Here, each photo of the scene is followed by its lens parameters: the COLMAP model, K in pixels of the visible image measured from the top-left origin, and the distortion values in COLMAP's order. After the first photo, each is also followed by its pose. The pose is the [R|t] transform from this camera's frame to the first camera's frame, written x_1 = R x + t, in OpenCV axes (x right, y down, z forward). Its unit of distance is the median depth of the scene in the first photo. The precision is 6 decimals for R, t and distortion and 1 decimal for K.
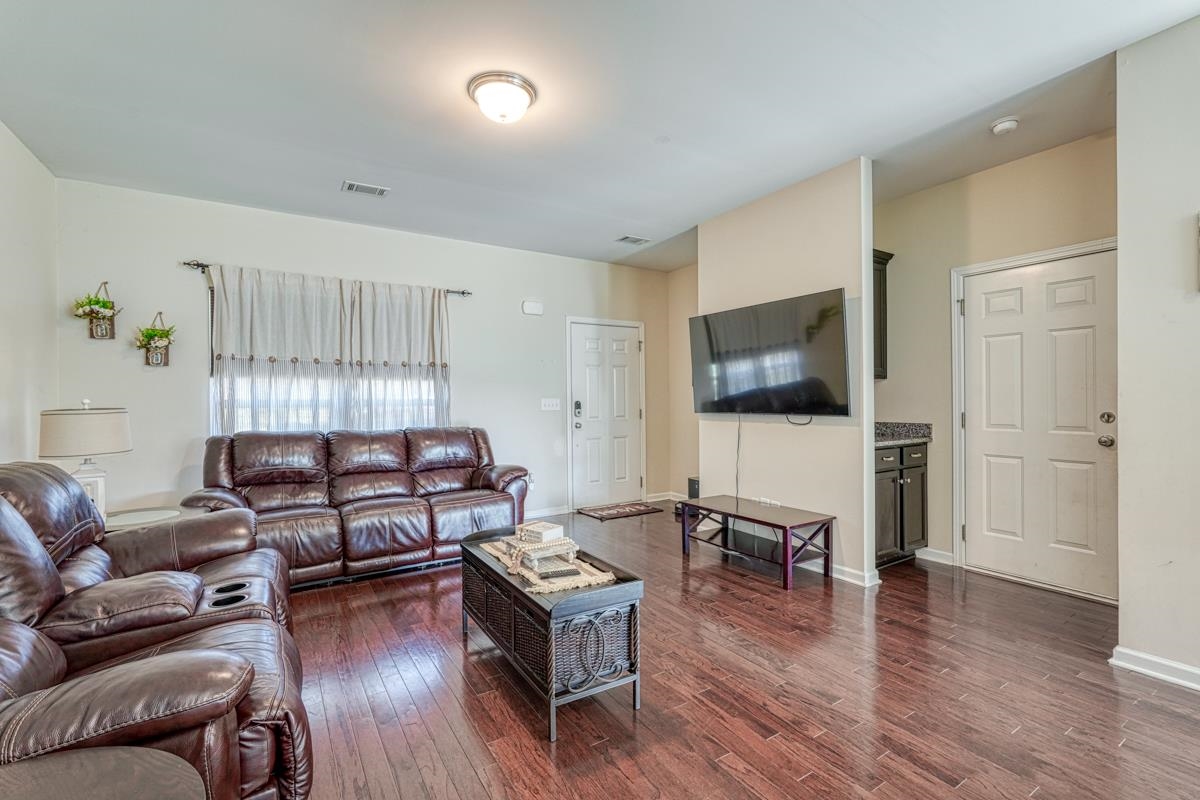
lens RADIAL K [[526.7, 0, 598.5], [0, 526.7, 400.3], [0, 0, 1]] dist [-0.017453, 0.009478]
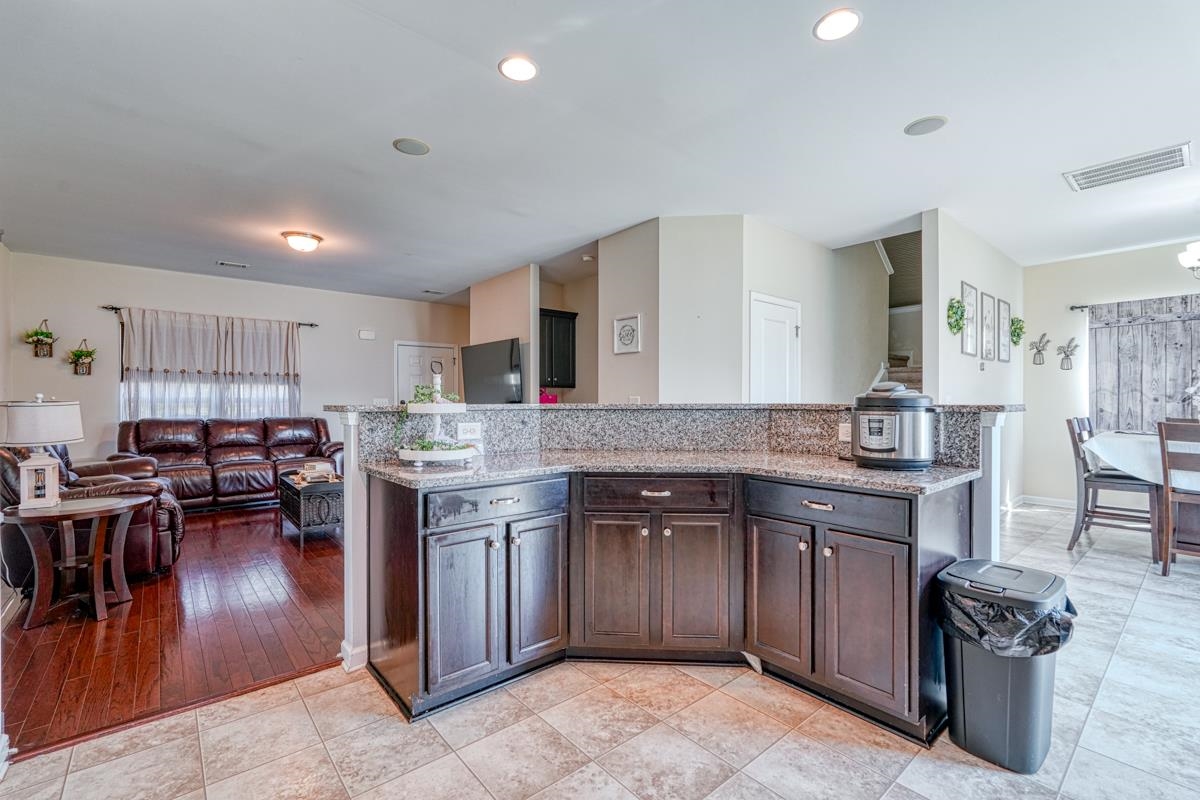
lens RADIAL K [[526.7, 0, 598.5], [0, 526.7, 400.3], [0, 0, 1]] dist [-0.017453, 0.009478]
pose [[0.990108, 0.006982, 0.140132, 0.400565], [-0.006817, 0.999975, -0.001657, 0.000250], [-0.140140, 0.000685, 0.990131, -0.668184]]
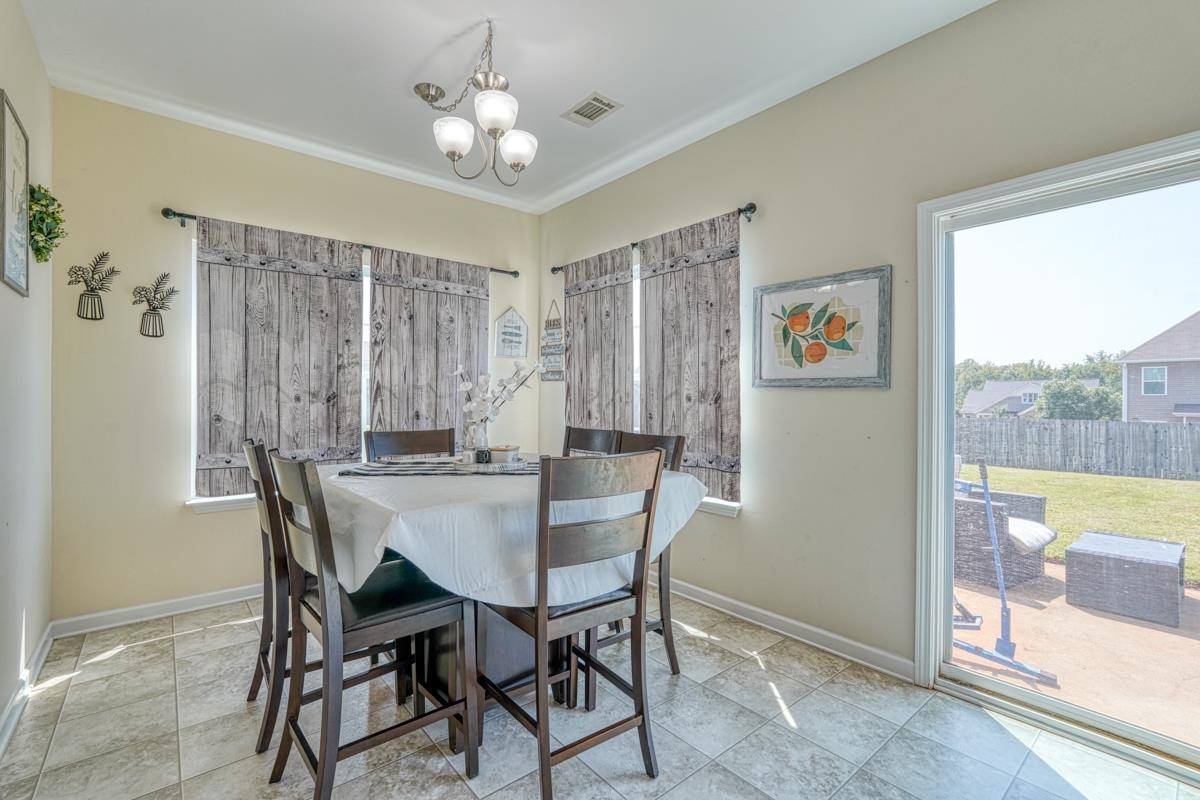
lens RADIAL K [[526.7, 0, 598.5], [0, 526.7, 400.3], [0, 0, 1]] dist [-0.017453, 0.009478]
pose [[-0.138880, 0.003113, 0.990304, 1.095483], [-0.001208, 0.999994, -0.003313, -0.008398], [-0.990308, -0.001657, -0.138875, 0.075714]]
